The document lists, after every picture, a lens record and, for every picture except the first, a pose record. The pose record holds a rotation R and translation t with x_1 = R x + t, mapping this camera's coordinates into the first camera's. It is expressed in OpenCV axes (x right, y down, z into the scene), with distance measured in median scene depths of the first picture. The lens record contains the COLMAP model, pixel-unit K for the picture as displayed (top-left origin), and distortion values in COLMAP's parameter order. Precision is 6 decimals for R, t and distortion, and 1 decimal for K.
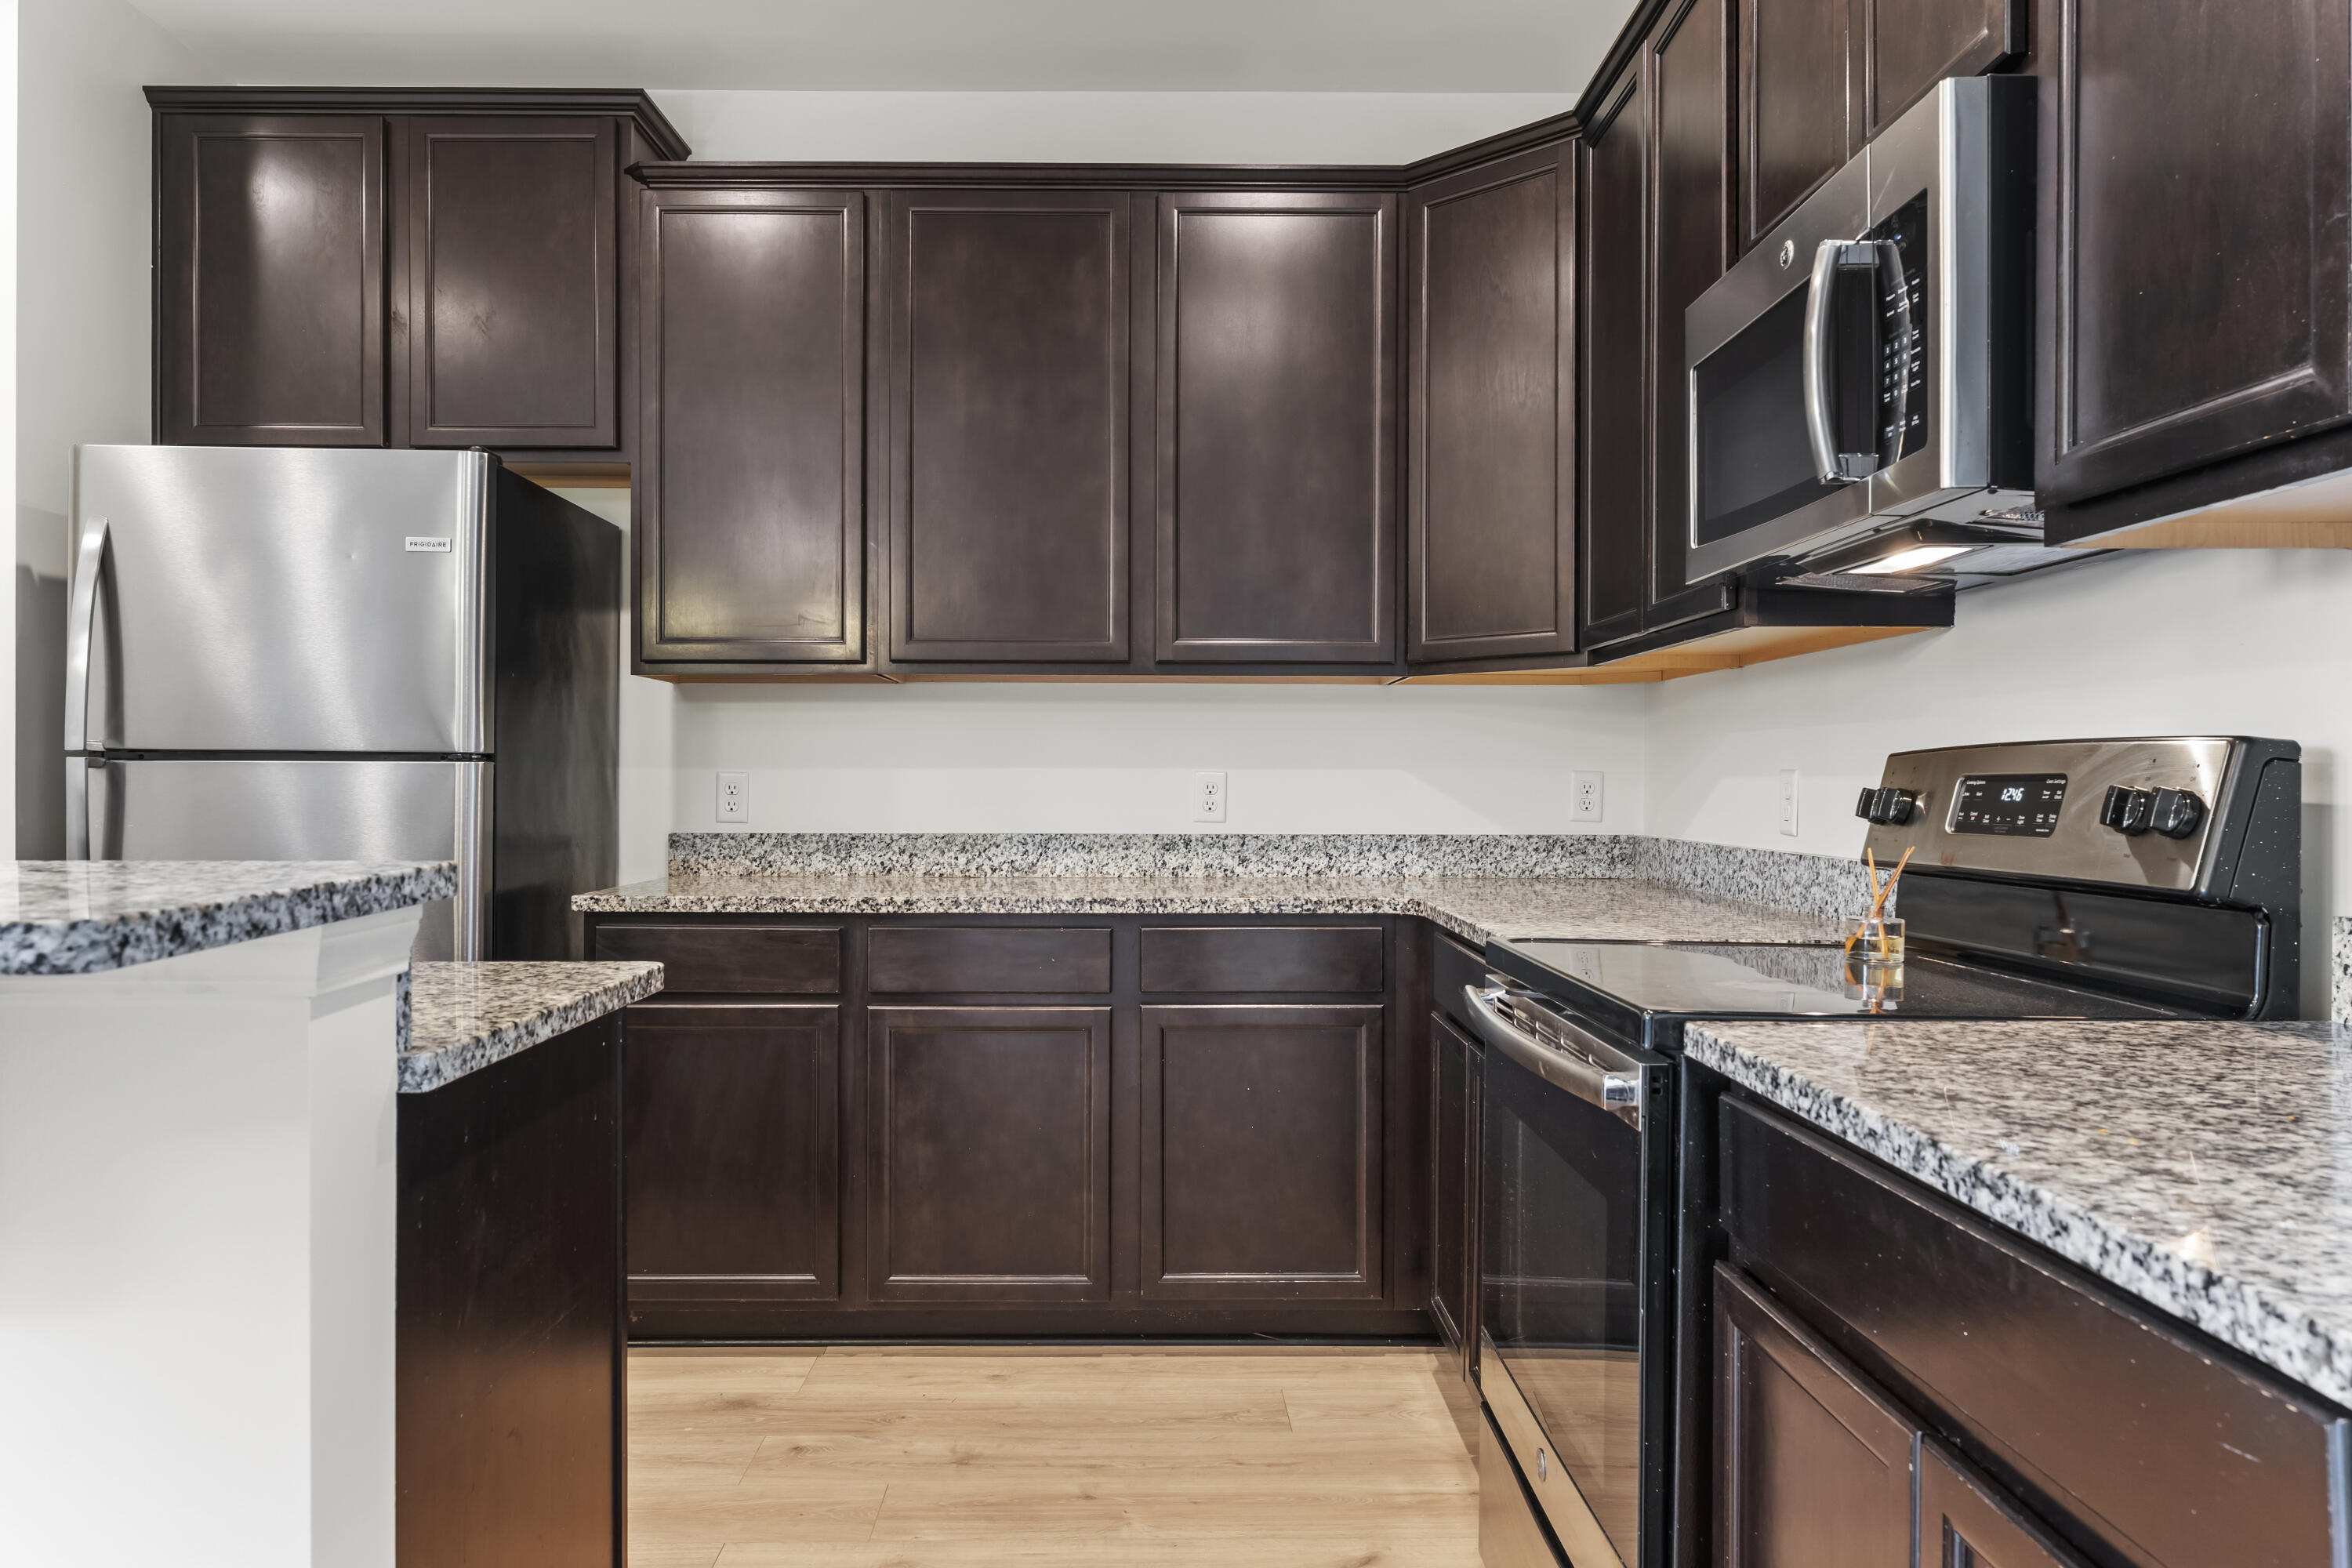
lens RADIAL K [[1629.7, 0, 1174.1], [0, 1629.7, 775.5], [0, 0, 1]] dist [-0.001143, -0.000066]
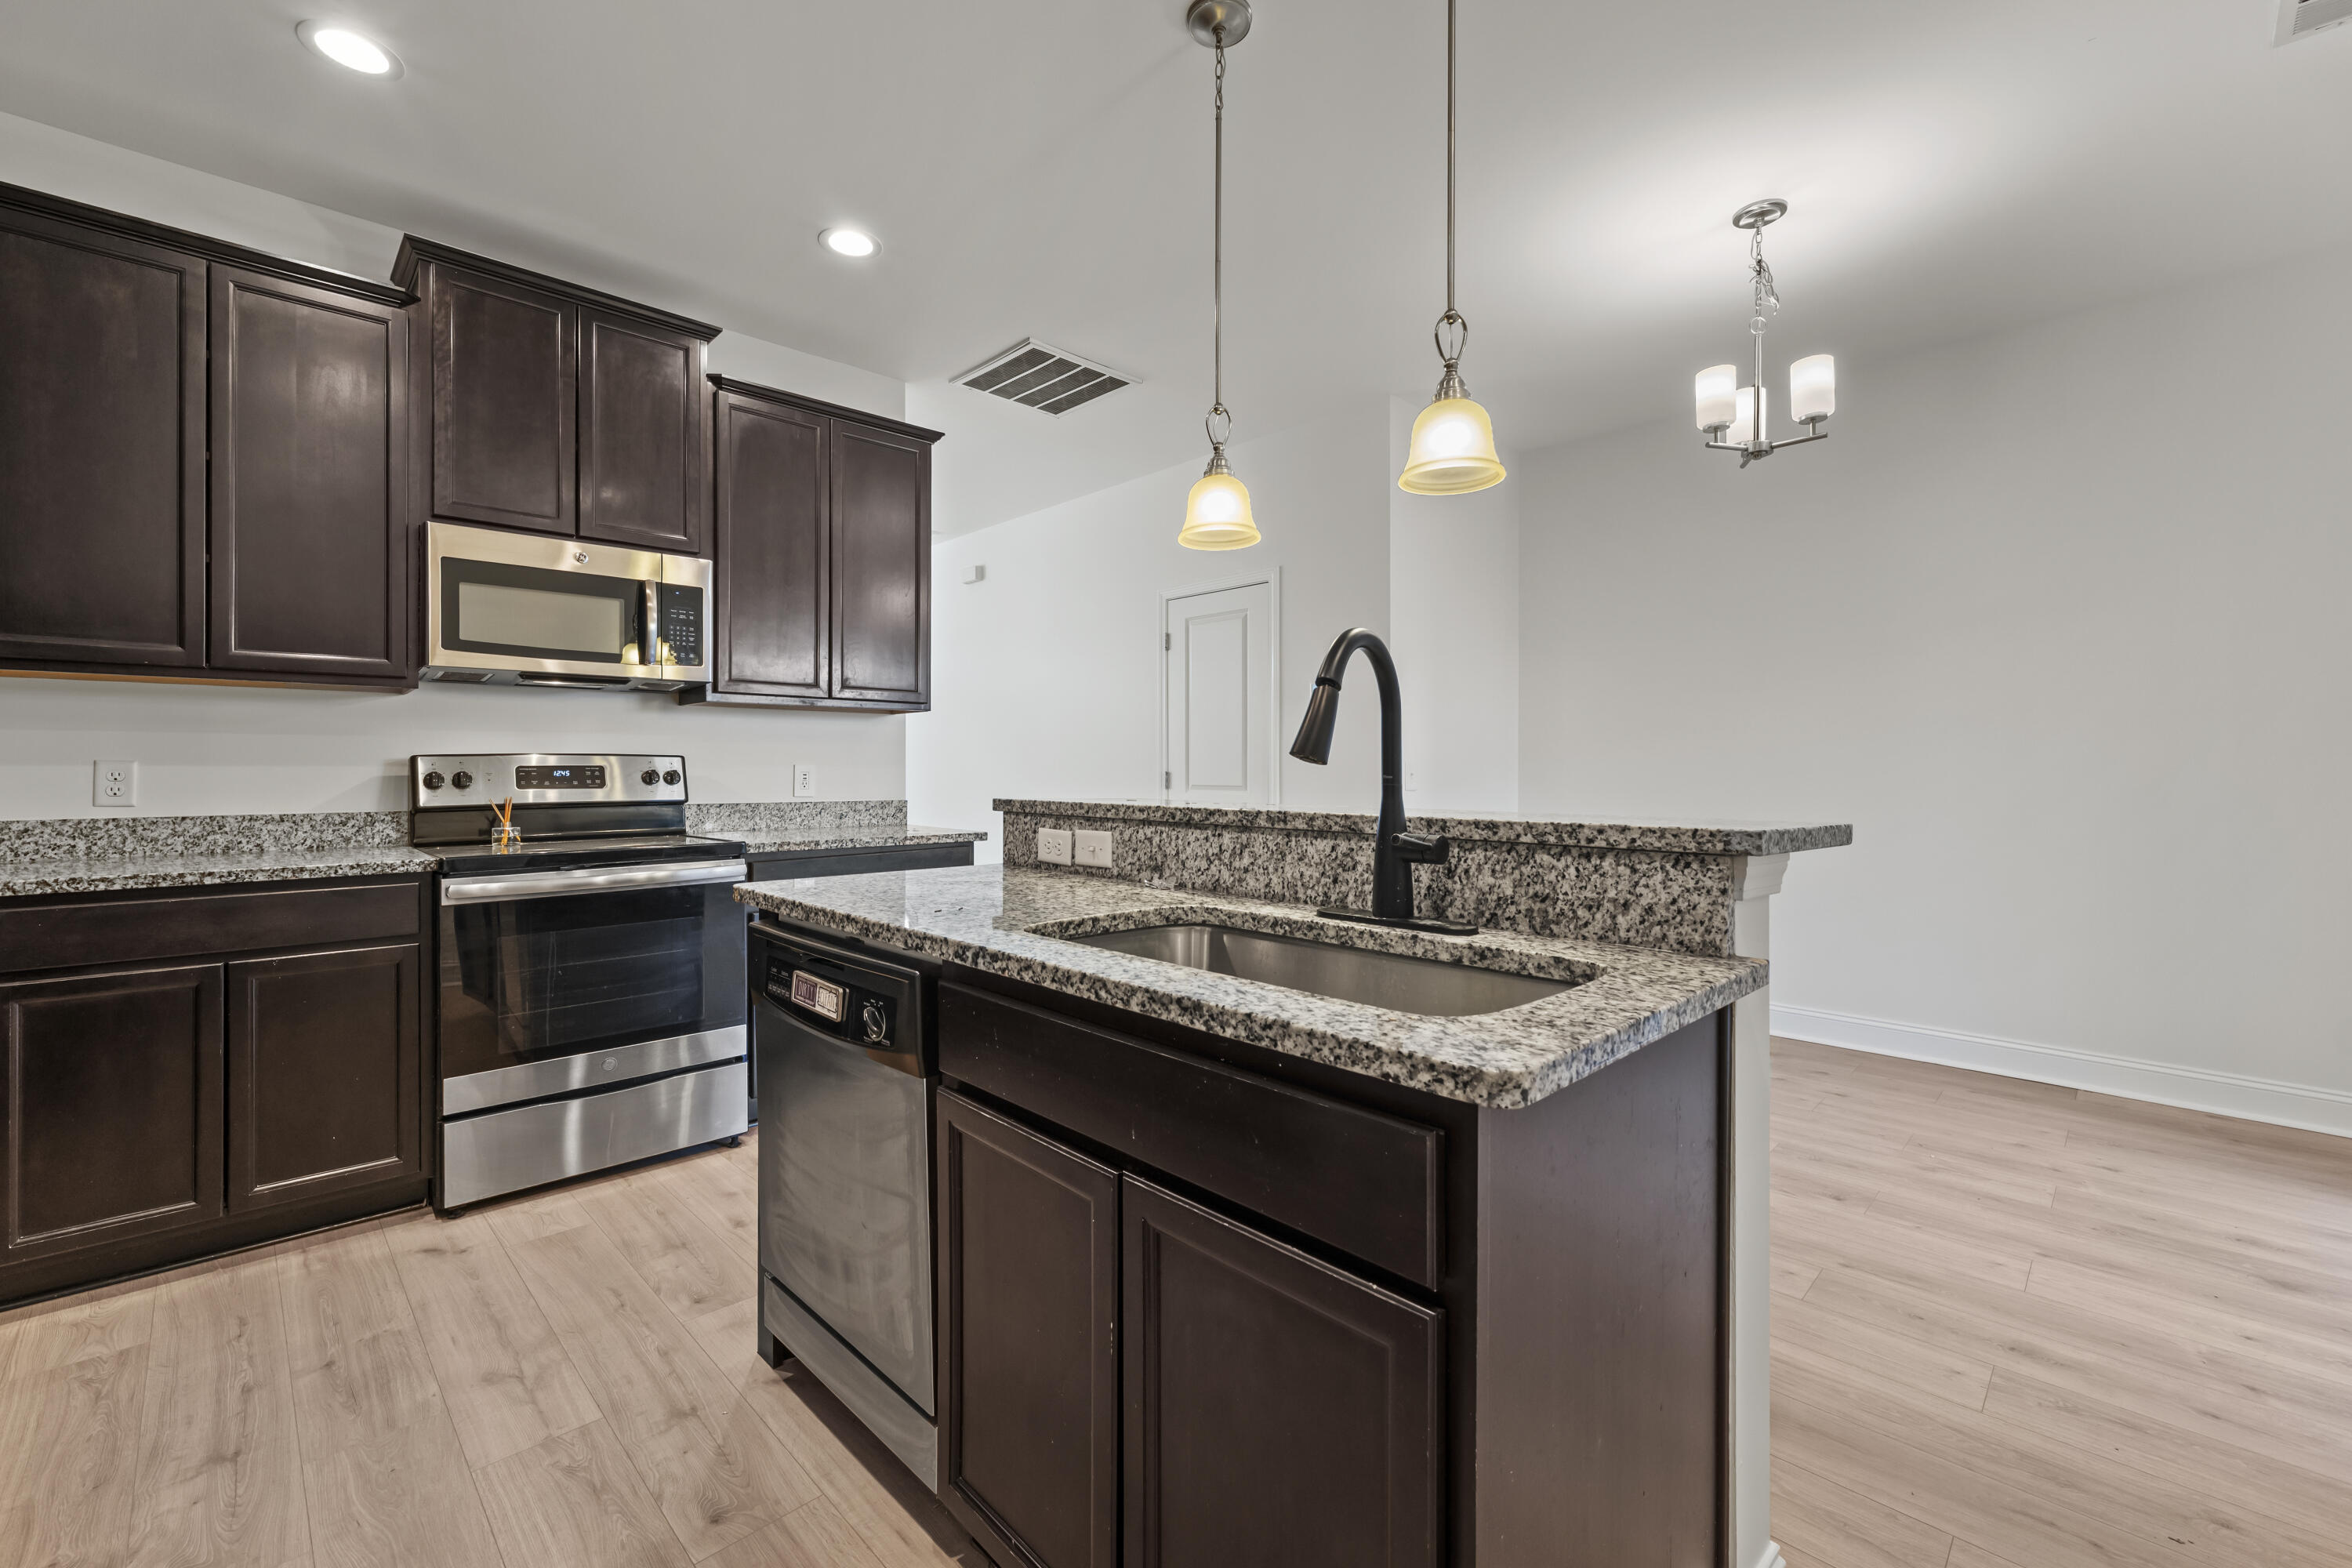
lens RADIAL K [[977.5, 0, 1177.4], [0, 977.5, 769.5], [0, 0, 1]] dist [-0.000048, 0.000087]
pose [[-0.692717, -0.007183, 0.721173, -0.997149], [0.000672, 0.999944, 0.010606, -0.007911], [-0.721209, 0.007831, -0.692673, 1.028836]]
